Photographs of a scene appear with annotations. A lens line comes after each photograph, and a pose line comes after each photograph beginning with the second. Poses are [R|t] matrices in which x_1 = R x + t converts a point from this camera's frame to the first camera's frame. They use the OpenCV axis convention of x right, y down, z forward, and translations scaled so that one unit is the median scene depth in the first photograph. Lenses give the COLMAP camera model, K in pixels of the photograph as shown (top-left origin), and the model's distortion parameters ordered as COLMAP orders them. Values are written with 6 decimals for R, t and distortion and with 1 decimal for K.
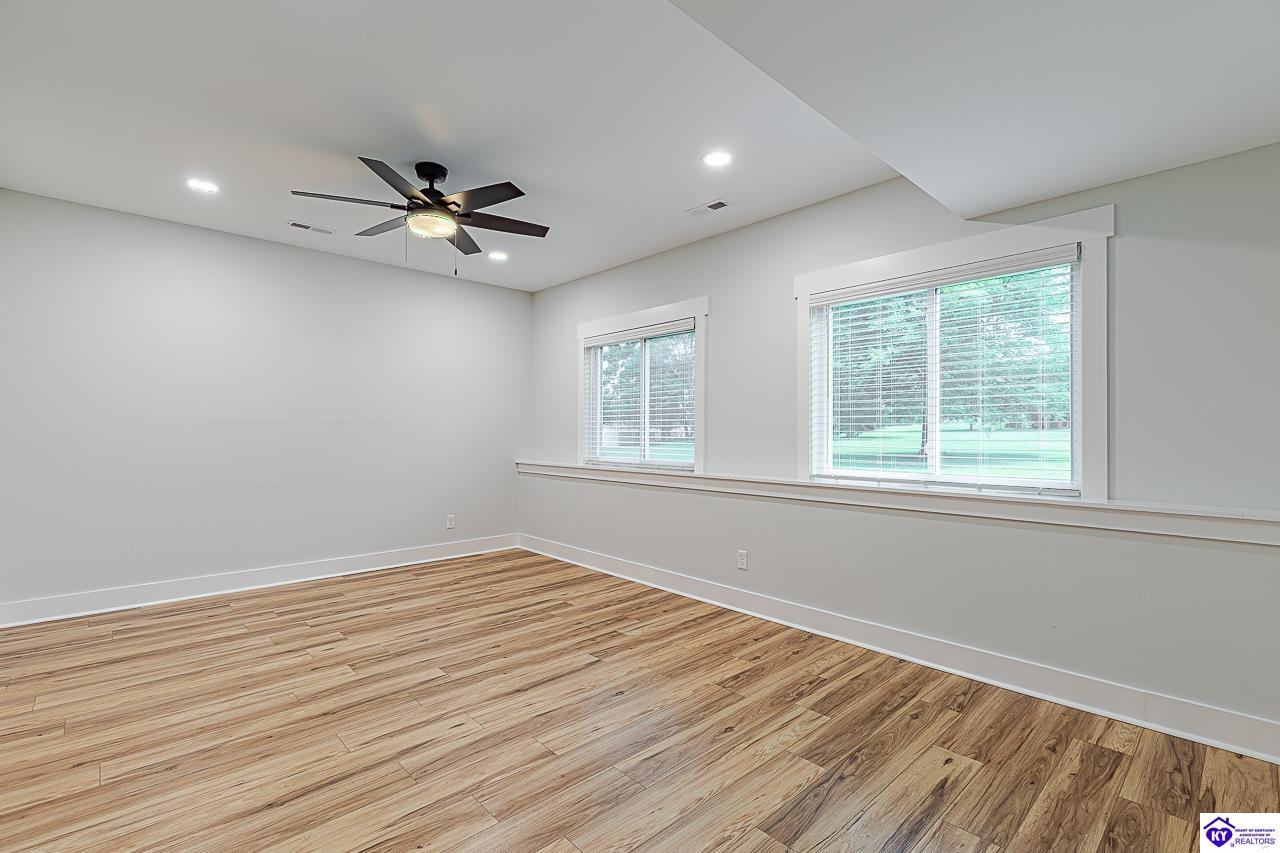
lens RADIAL K [[577.8, 0, 646.3], [0, 577.8, 427.5], [0, 0, 1]] dist [0.007691, -0.000486]
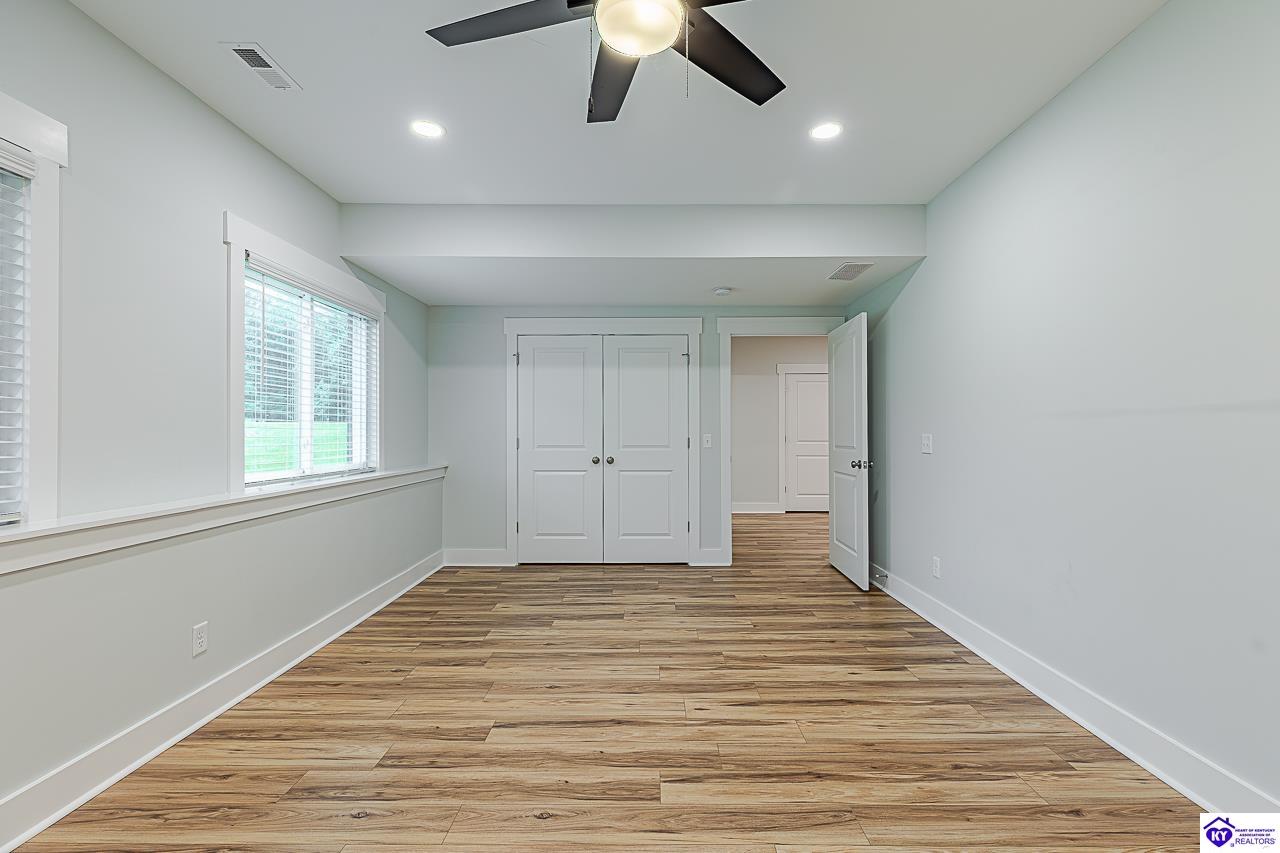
lens RADIAL K [[577.8, 0, 646.3], [0, 577.8, 427.5], [0, 0, 1]] dist [0.007691, -0.000486]
pose [[-0.723726, 0.002586, 0.690083, -0.892655], [-0.007557, 0.999903, -0.011672, 0.013455], [-0.690046, -0.013662, -0.723636, 1.672686]]
